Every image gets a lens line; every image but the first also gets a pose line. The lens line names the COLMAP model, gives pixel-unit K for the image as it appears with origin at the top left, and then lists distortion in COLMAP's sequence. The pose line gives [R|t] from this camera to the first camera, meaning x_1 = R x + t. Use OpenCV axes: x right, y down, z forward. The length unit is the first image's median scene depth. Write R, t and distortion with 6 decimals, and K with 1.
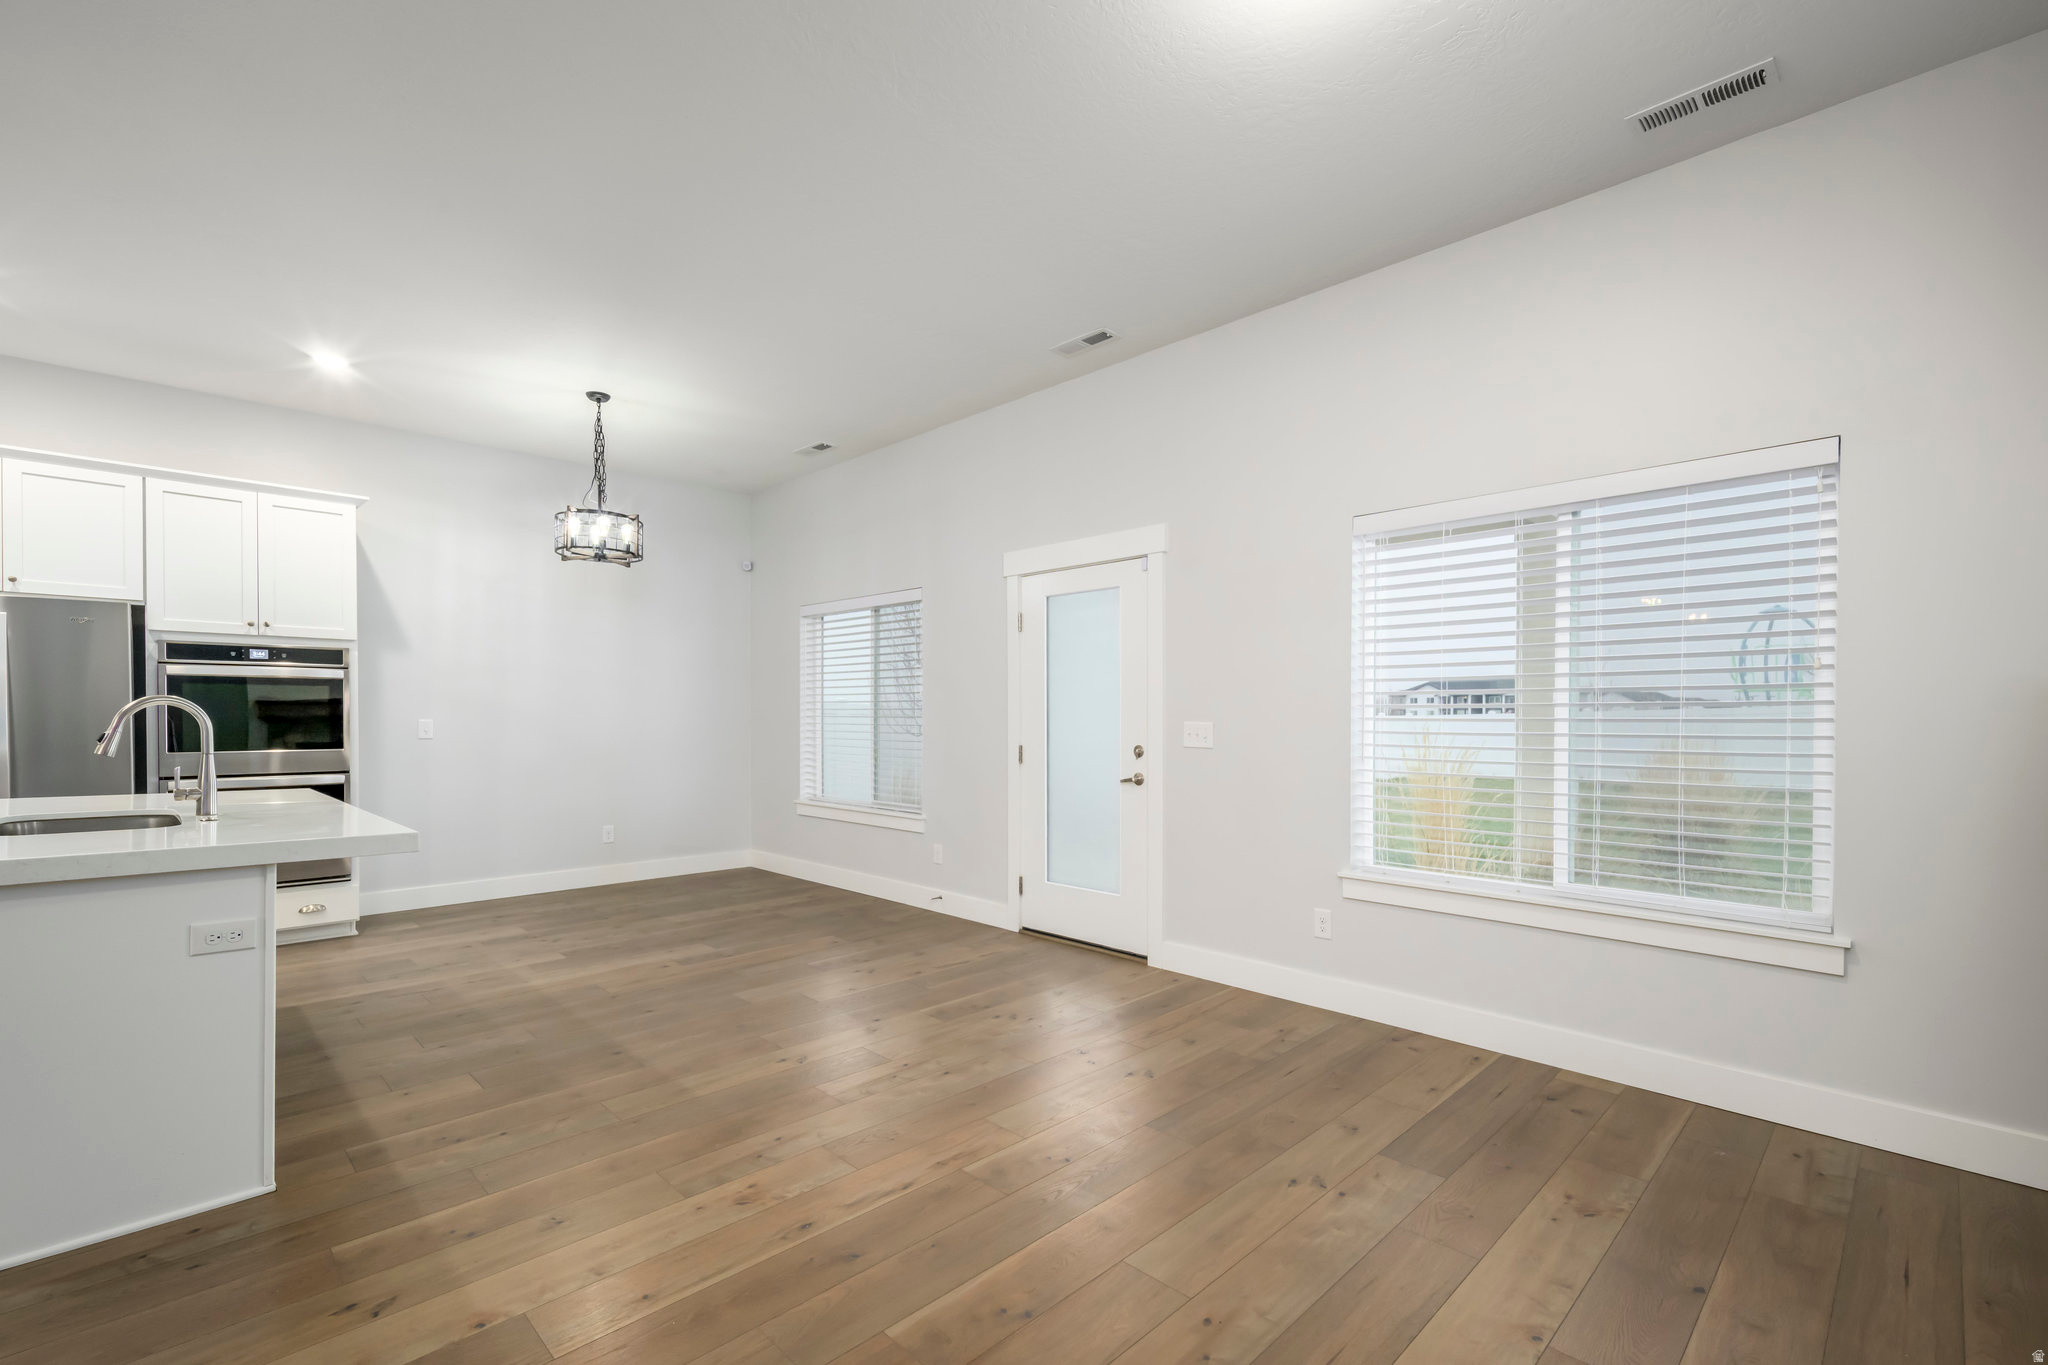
lens RADIAL K [[893.6, 0, 1027.6], [0, 893.6, 723.8], [0, 0, 1]] dist [0.014730, -0.002416]
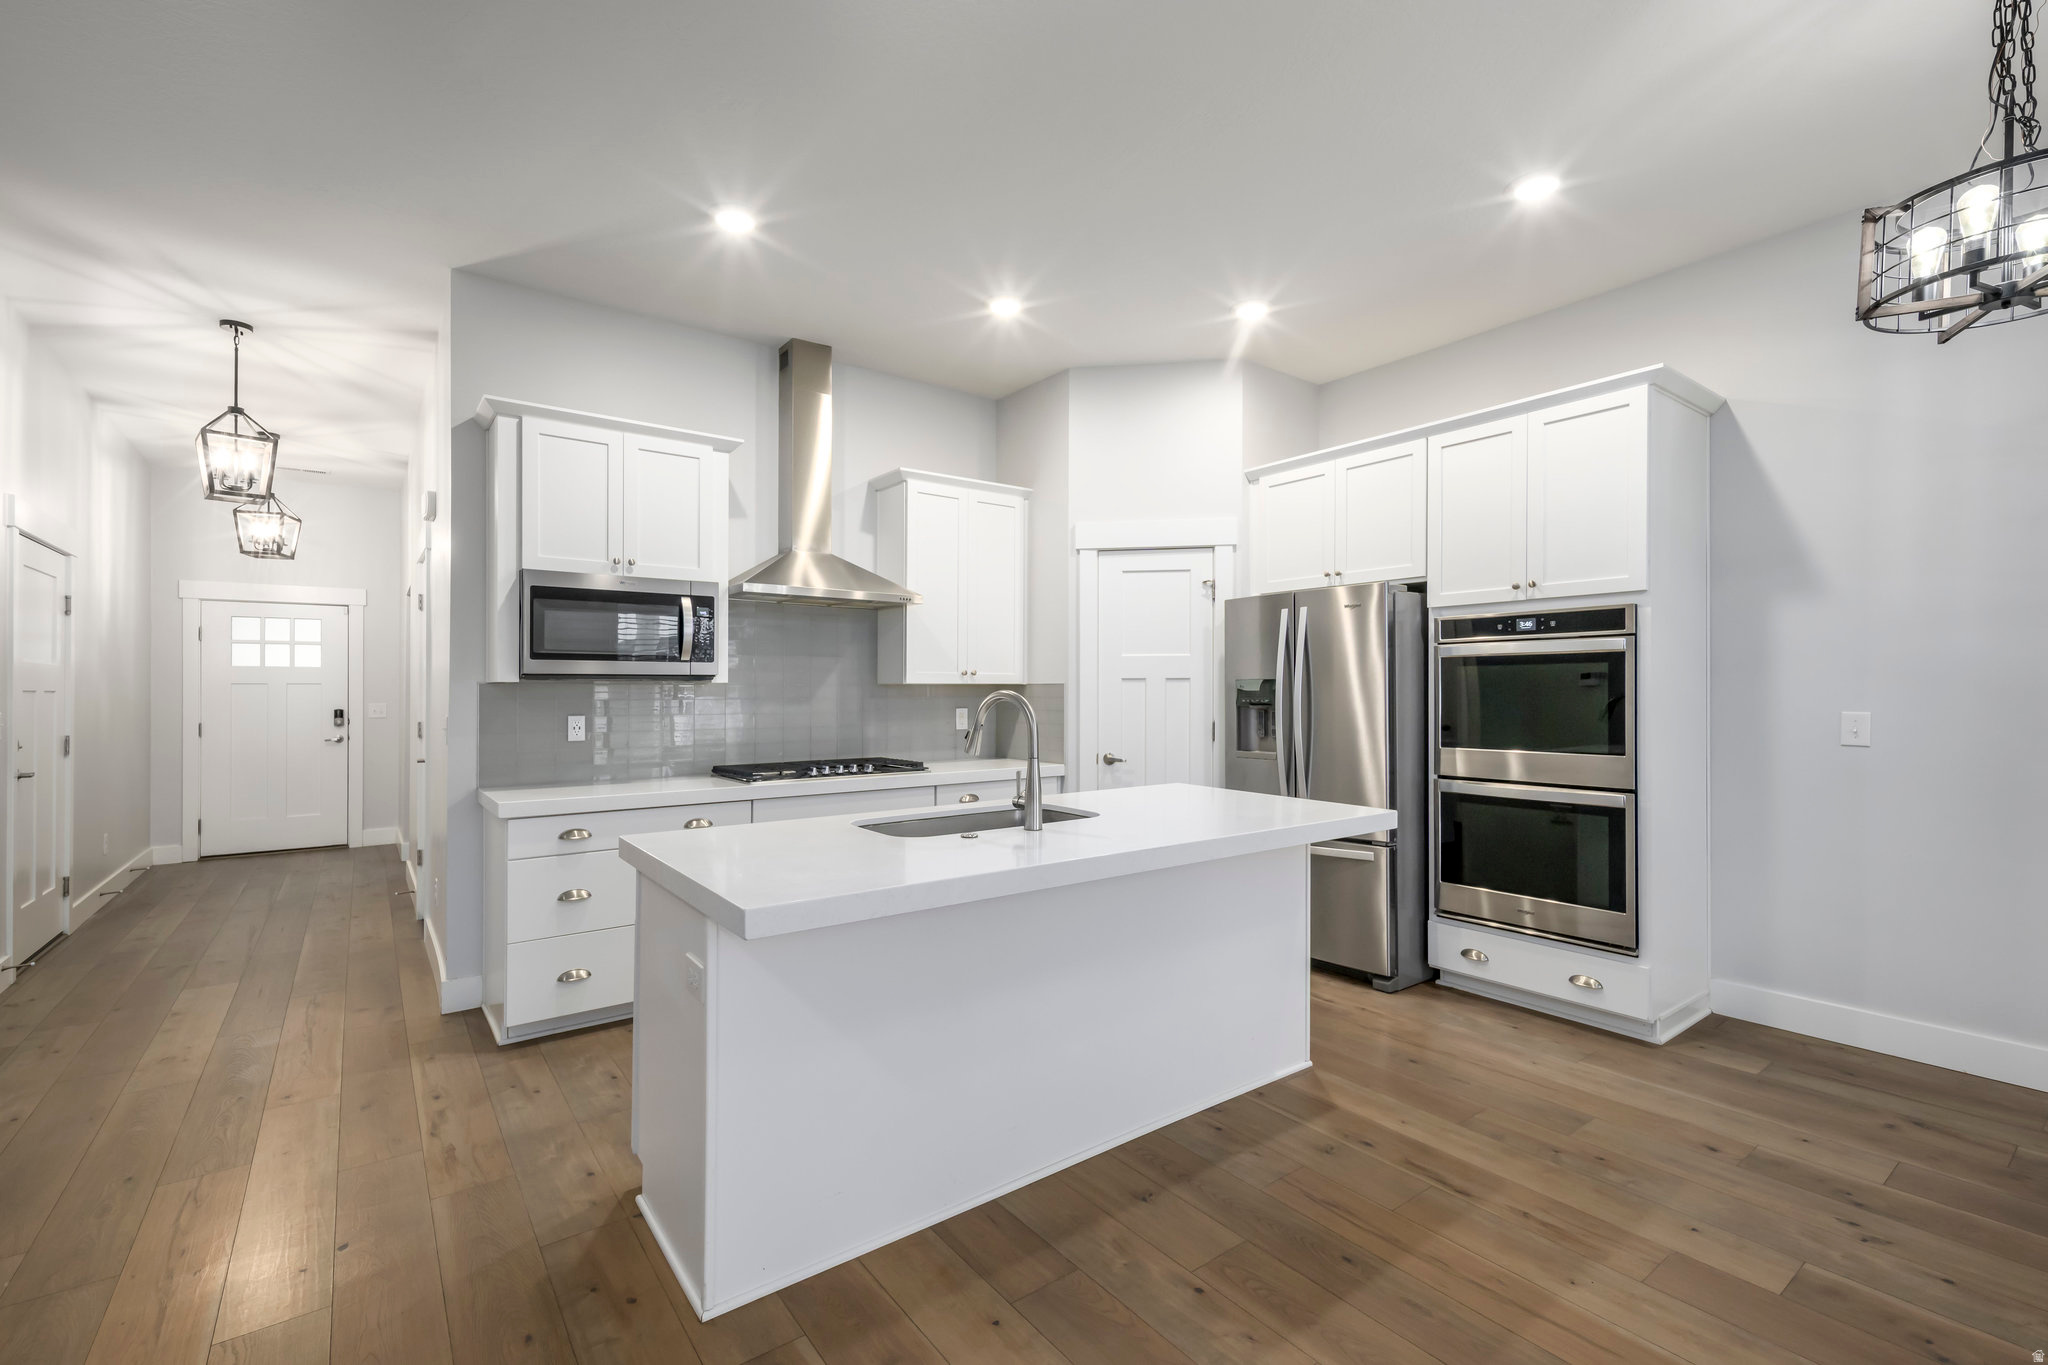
lens RADIAL K [[893.6, 0, 1026.0], [0, 893.6, 687.7], [0, 0, 1]] dist [0.014730, -0.002416]
pose [[-0.139652, -0.004830, -0.990189, -0.042681], [-0.005723, 0.999975, -0.004070, -0.018444], [0.990184, 0.005099, -0.139676, 0.691699]]
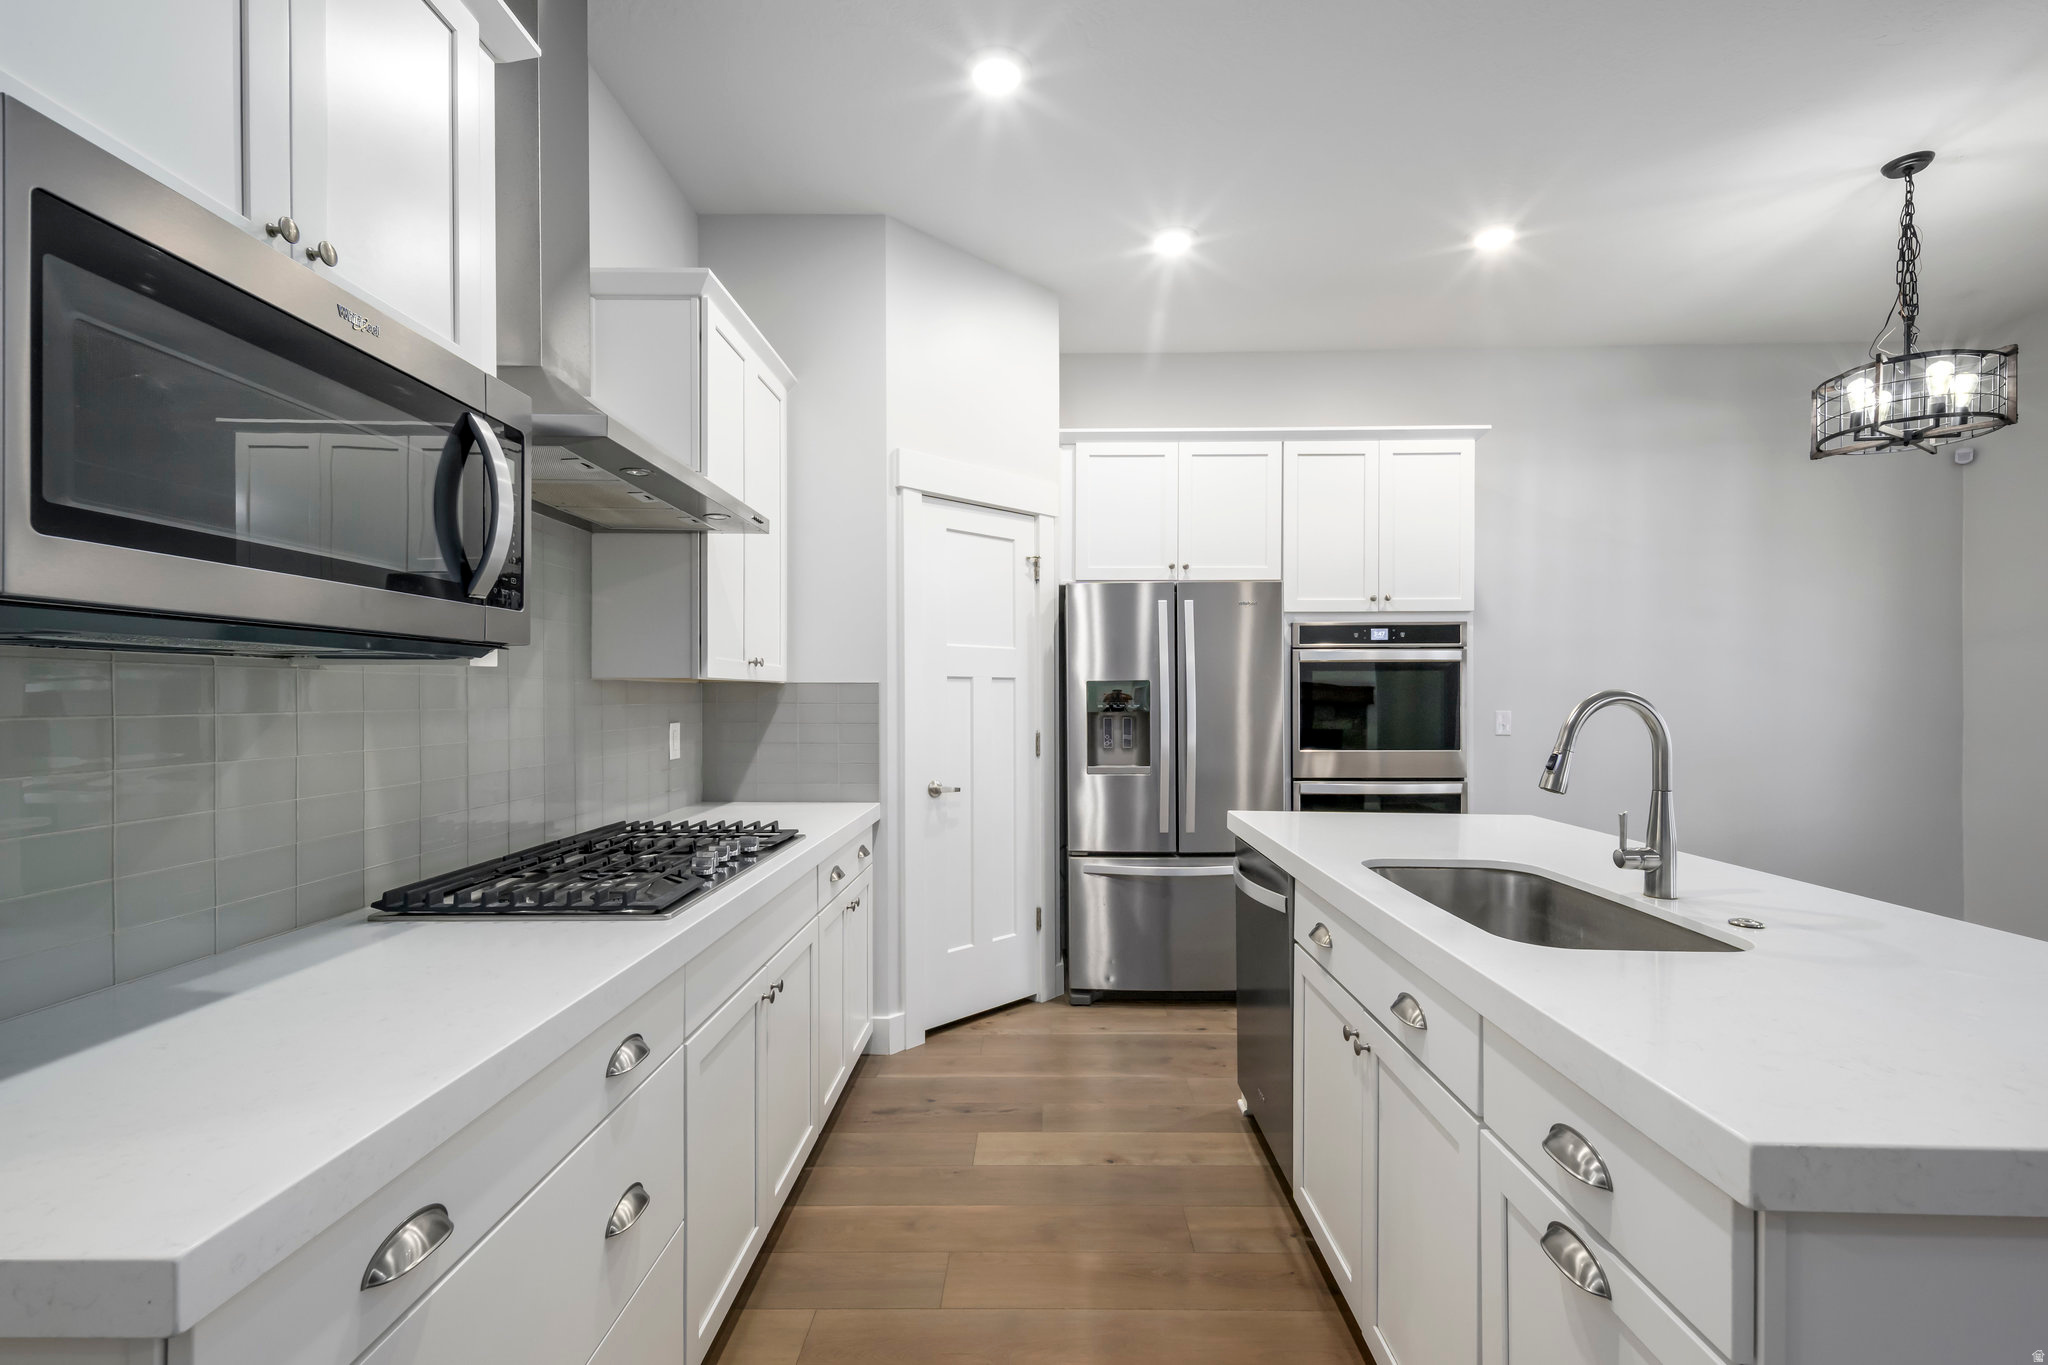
lens RADIAL K [[893.6, 0, 1033.7], [0, 893.6, 699.5], [0, 0, 1]] dist [0.014730, -0.002416]
pose [[0.698778, 0.001993, -0.715336, -0.486020], [-0.004757, 0.999987, -0.001861, -0.013762], [0.715323, 0.004703, 0.698778, 0.194687]]
